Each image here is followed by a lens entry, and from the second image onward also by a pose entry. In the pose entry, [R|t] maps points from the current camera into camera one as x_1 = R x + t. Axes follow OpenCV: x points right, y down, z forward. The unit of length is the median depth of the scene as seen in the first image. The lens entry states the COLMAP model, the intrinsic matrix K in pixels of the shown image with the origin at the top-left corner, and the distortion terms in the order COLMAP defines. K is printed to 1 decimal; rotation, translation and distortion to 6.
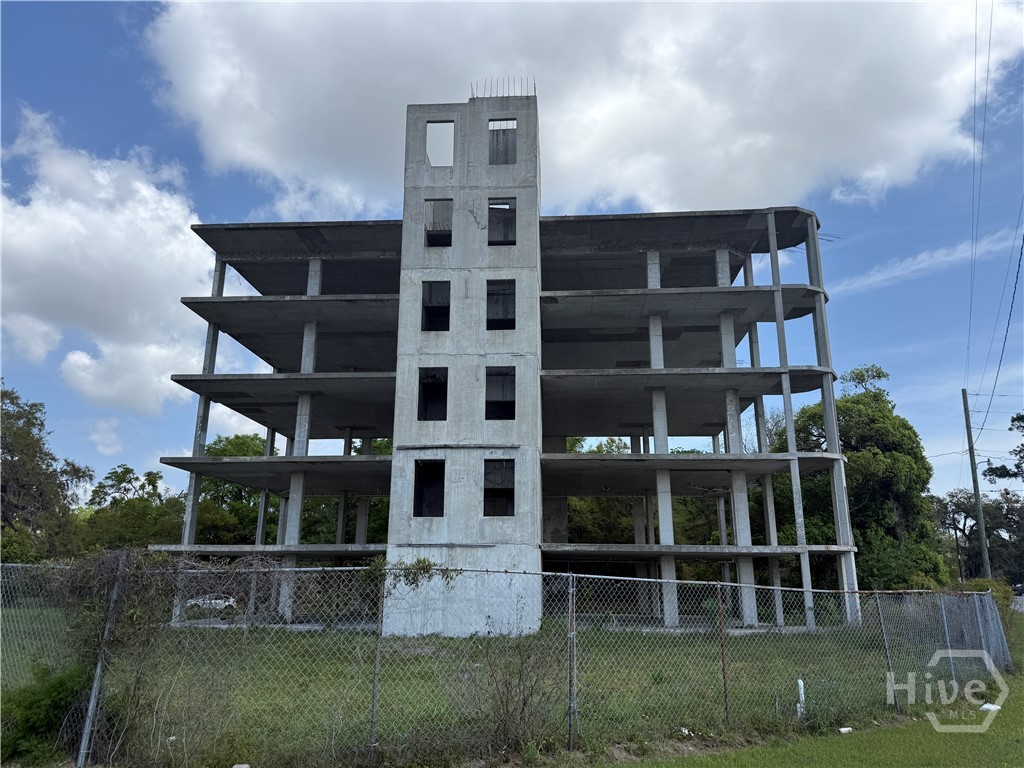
lens RADIAL K [[718.7, 0, 509.6], [0, 718.7, 390.7], [0, 0, 1]] dist [0.012240, -0.021712]
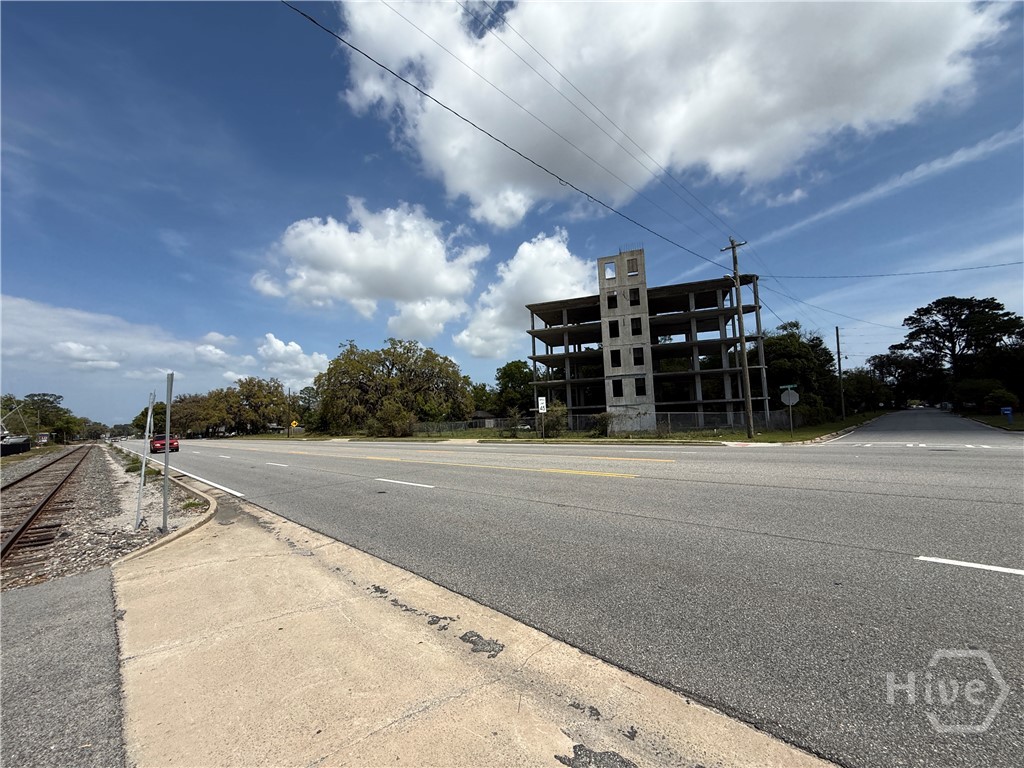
lens RADIAL K [[407.9, 0, 509.3], [0, 407.9, 389.2], [0, 0, 1]] dist [-0.000255, 0.000954]
pose [[0.963828, -0.064381, -0.258633, -0.097828], [0.112103, 0.978301, 0.174240, -0.214814], [0.241803, -0.196931, 0.950131, -0.789980]]
